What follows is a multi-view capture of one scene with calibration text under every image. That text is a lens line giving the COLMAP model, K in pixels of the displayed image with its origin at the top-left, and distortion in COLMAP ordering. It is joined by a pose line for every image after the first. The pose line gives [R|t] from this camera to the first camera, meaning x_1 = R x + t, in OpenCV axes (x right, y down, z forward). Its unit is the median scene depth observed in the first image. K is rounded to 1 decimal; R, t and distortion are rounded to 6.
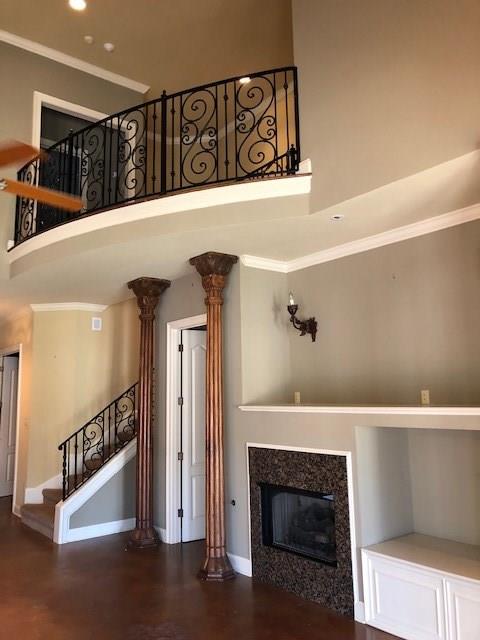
lens RADIAL K [[530.3, 0, 242.2], [0, 530.3, 314.3], [0, 0, 1]] dist [0.018165, -0.037559]
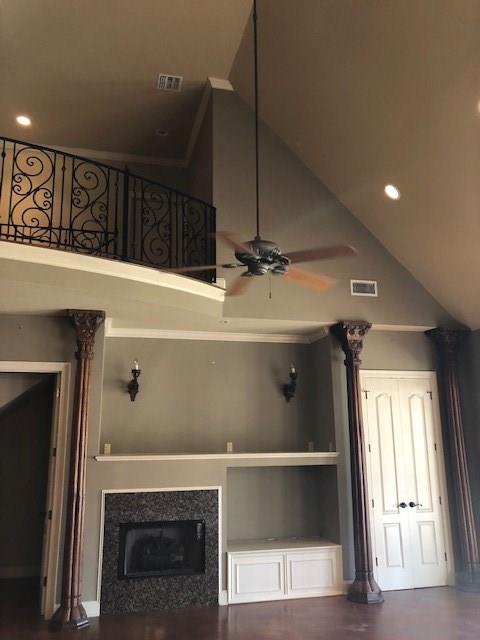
lens RADIAL K [[530.3, 0, 241.7], [0, 530.3, 309.2], [0, 0, 1]] dist [0.018165, -0.037559]
pose [[0.390411, 0.227207, 0.892164, -1.097058], [-0.139819, 0.972460, -0.186472, 0.048783], [-0.909961, -0.051941, 0.411427, 0.351166]]
